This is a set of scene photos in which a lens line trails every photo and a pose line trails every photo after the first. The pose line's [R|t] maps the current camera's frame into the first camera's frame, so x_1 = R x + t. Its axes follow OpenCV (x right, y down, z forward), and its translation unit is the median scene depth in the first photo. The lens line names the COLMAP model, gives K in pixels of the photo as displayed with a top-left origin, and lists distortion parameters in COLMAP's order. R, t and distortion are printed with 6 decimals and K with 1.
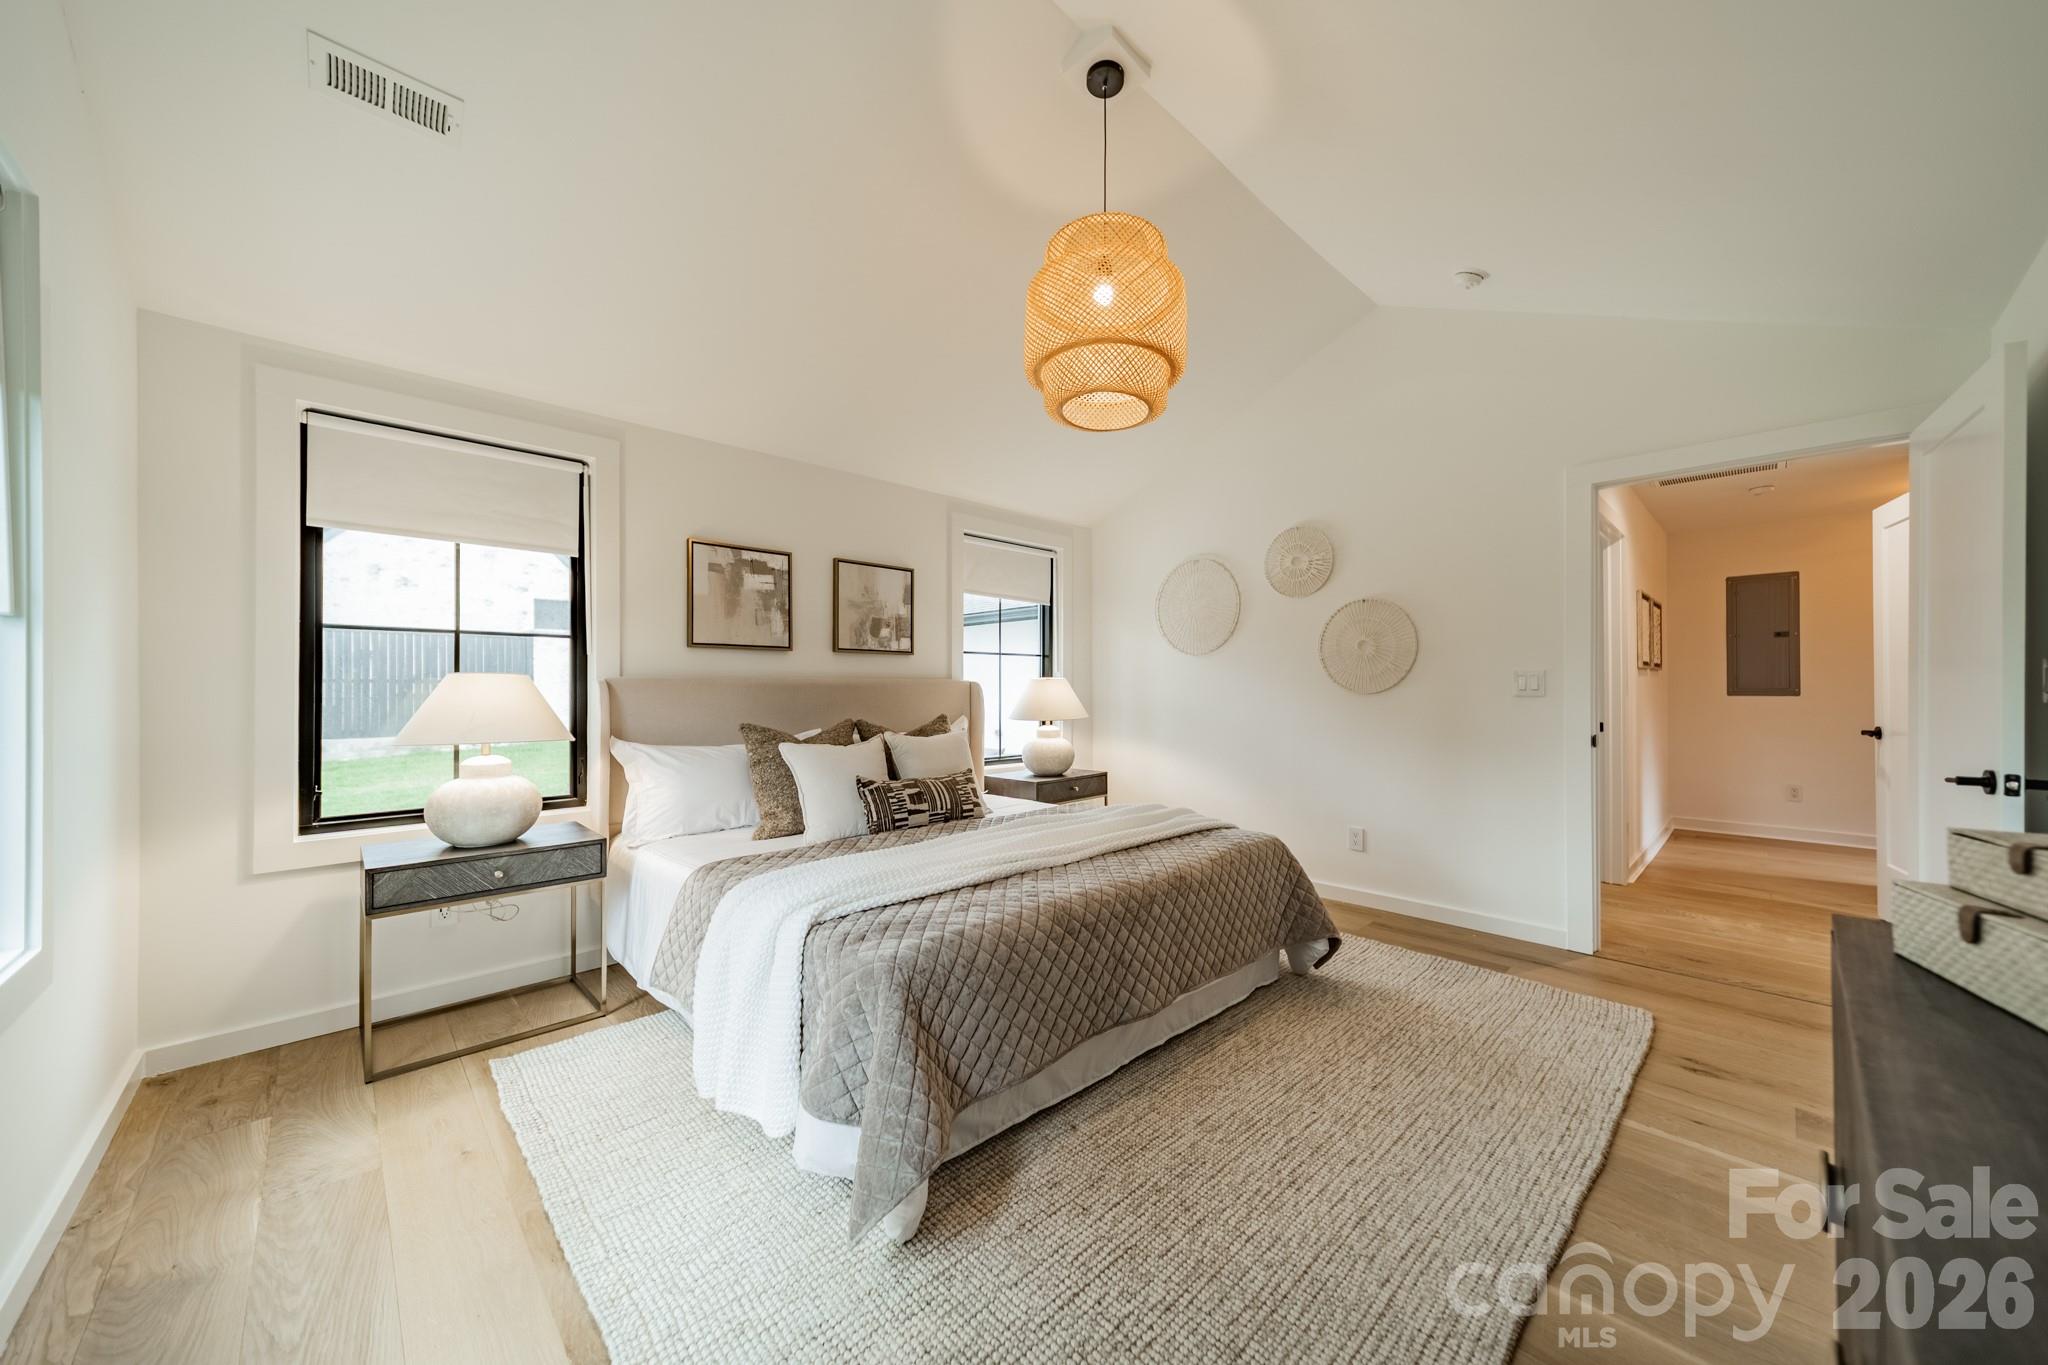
lens RADIAL K [[723.2, 0, 1027.9], [0, 723.2, 684.8], [0, 0, 1]] dist [0.008528, 0.000251]
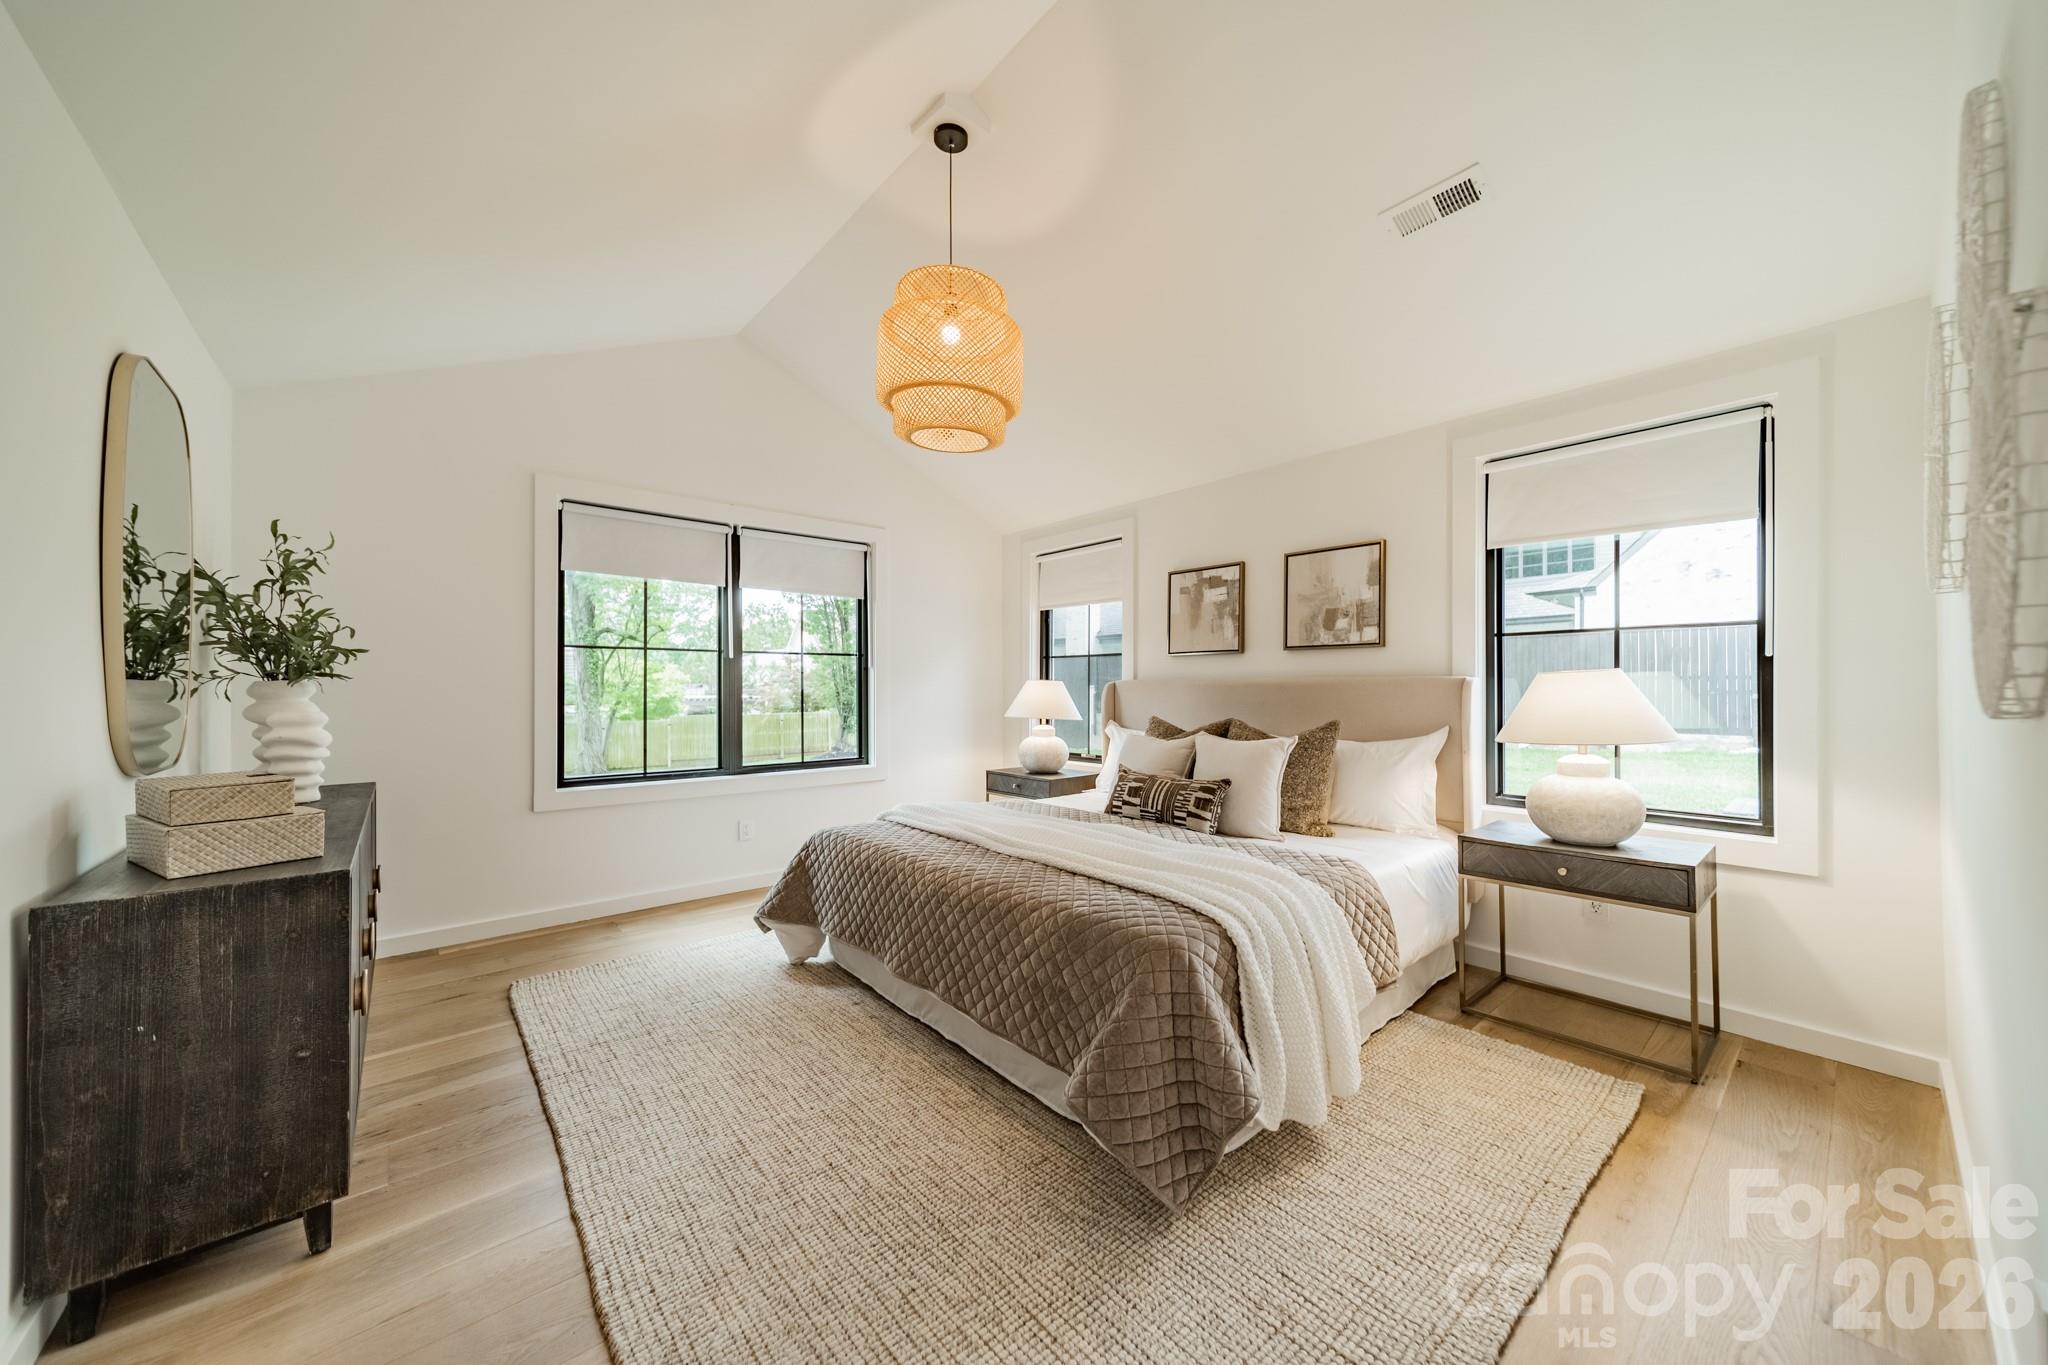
lens RADIAL K [[715.1, 0, 1021.9], [0, 715.1, 684.3], [0, 0, 1]] dist [0.004774, 0.000011]
pose [[-0.052001, -0.001989, -0.998645, 0.741472], [0.006220, 0.999978, -0.002315, -0.000312], [0.998628, -0.006332, -0.051988, 0.724811]]
